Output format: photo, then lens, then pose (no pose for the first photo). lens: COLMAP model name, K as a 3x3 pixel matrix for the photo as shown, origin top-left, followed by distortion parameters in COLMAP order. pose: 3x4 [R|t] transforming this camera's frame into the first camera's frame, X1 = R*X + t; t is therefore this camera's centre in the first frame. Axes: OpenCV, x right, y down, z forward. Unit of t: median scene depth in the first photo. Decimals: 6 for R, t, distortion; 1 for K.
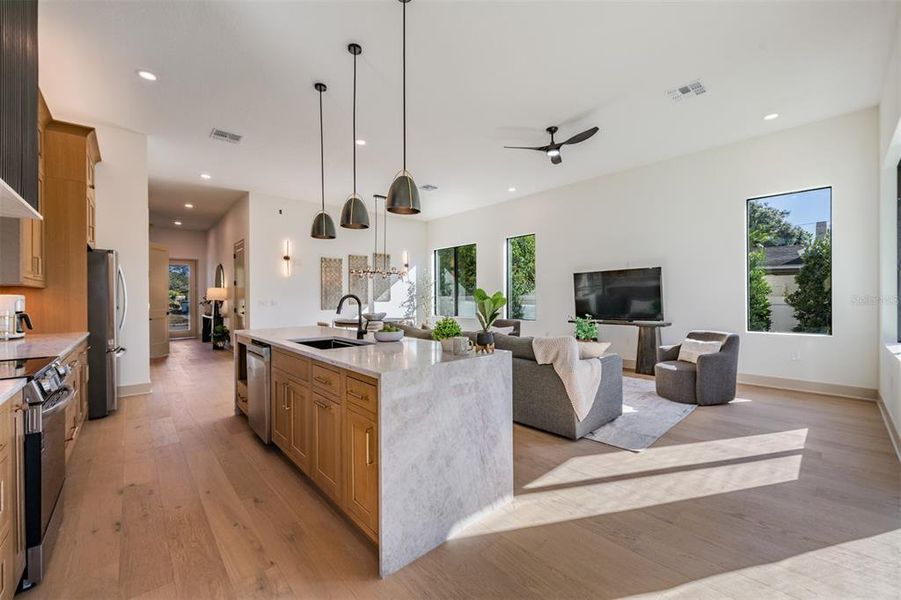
lens RADIAL K [[358.1, 0, 451.8], [0, 358.1, 300.6], [0, 0, 1]] dist [-0.010179, 0.000126]
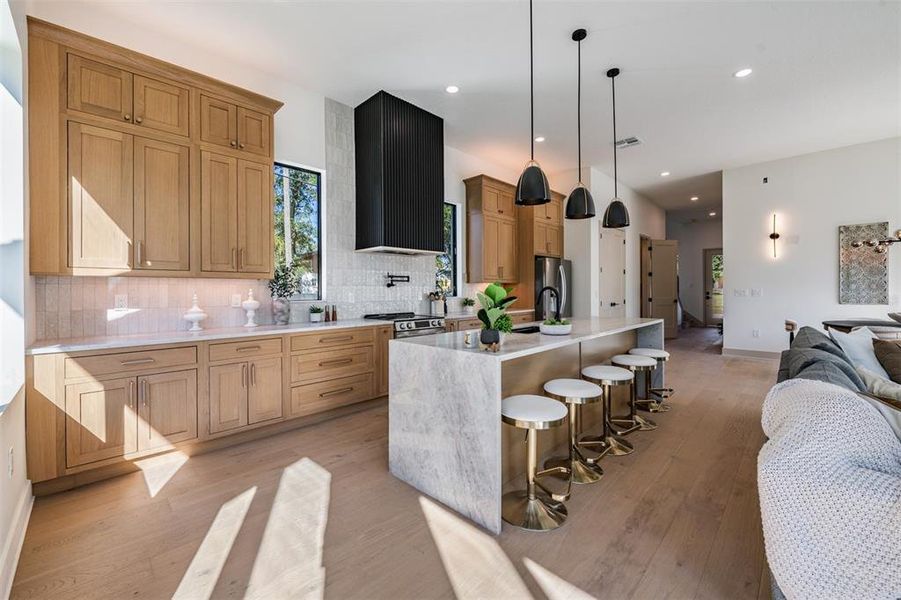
lens RADIAL K [[358.1, 0, 450.8], [0, 358.1, 291.1], [0, 0, 1]] dist [-0.010179, 0.000126]
pose [[0.058150, 0.006181, -0.998289, 0.317005], [0.001984, 0.999978, 0.006307, -0.004677], [0.998306, -0.002347, 0.058136, 0.270723]]
